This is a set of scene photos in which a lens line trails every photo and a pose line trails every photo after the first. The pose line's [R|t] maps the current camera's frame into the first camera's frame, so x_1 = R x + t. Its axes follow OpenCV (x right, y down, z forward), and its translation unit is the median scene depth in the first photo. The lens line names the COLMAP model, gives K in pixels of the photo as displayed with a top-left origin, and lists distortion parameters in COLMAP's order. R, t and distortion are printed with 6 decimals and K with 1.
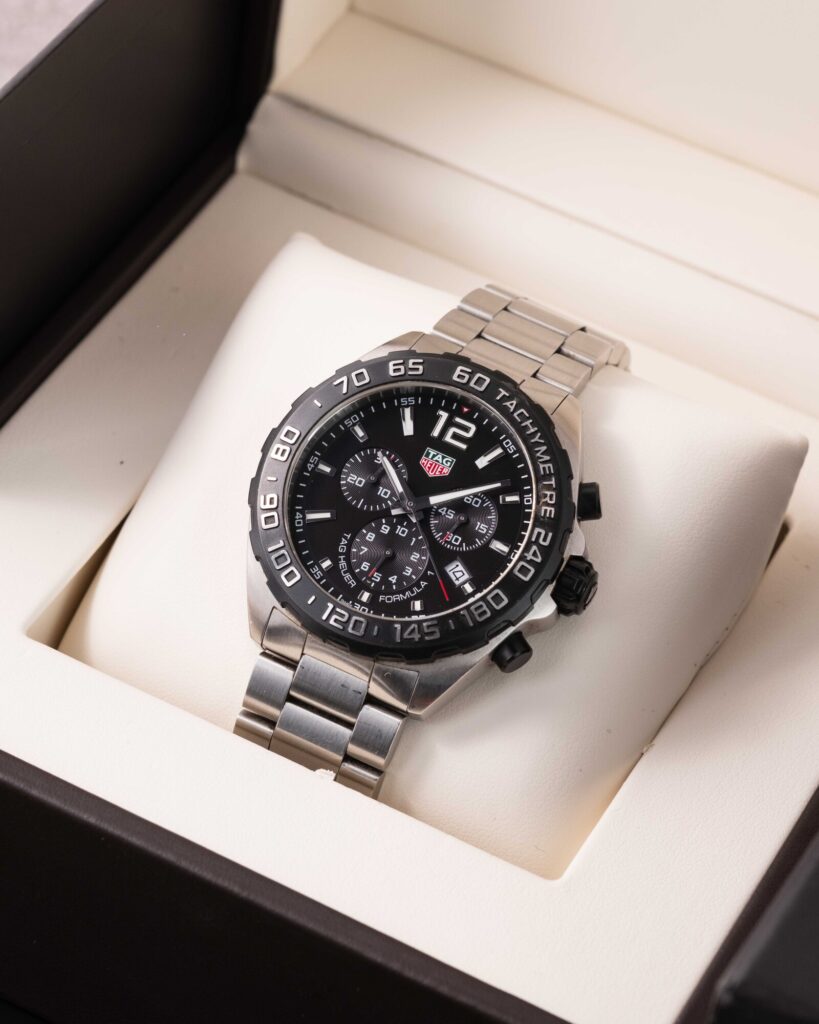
lens RADIAL K [[4278.5, 0, 409.5], [0, 4278.5, 512.0], [0, 0, 1]] dist [0.107678, 5.402056]
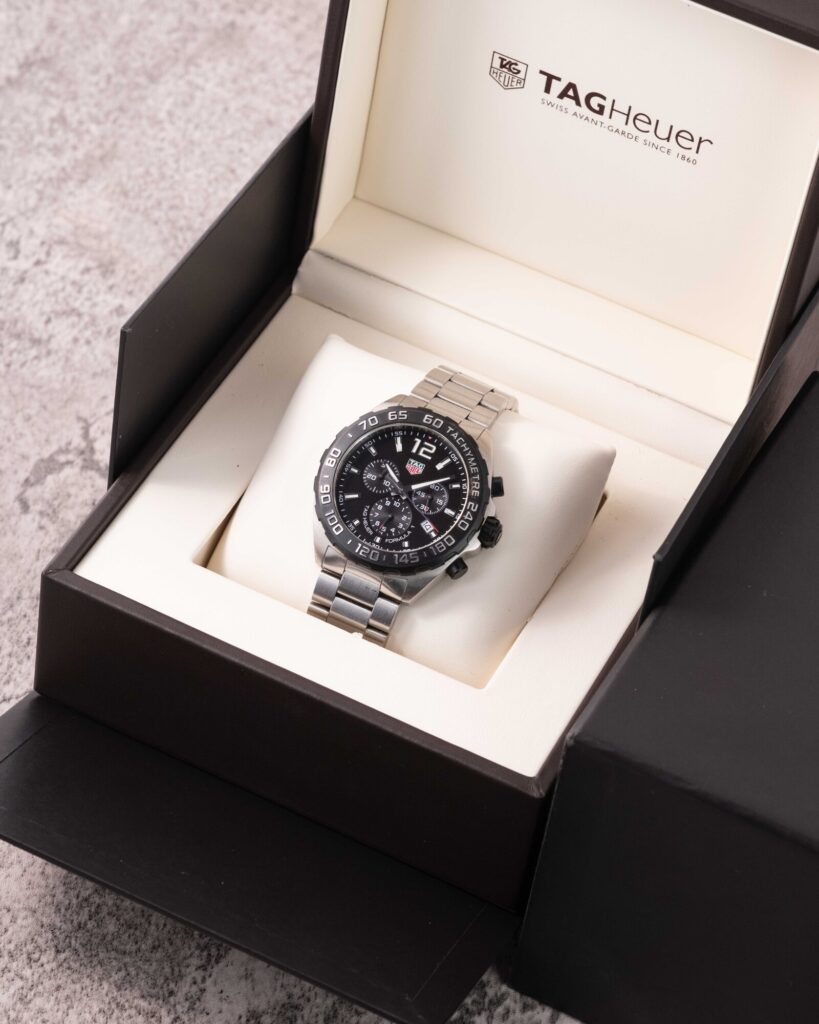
lens RADIAL K [[4278.5, 0, 409.5], [0, 4278.5, 512.0], [0, 0, 1]] dist [0.107678, 5.402056]
pose [[0.999533, -0.012167, 0.028033, -0.048414], [0.011468, 0.999623, 0.024966, -0.038412], [-0.028326, -0.024633, 0.999295, -0.856639]]
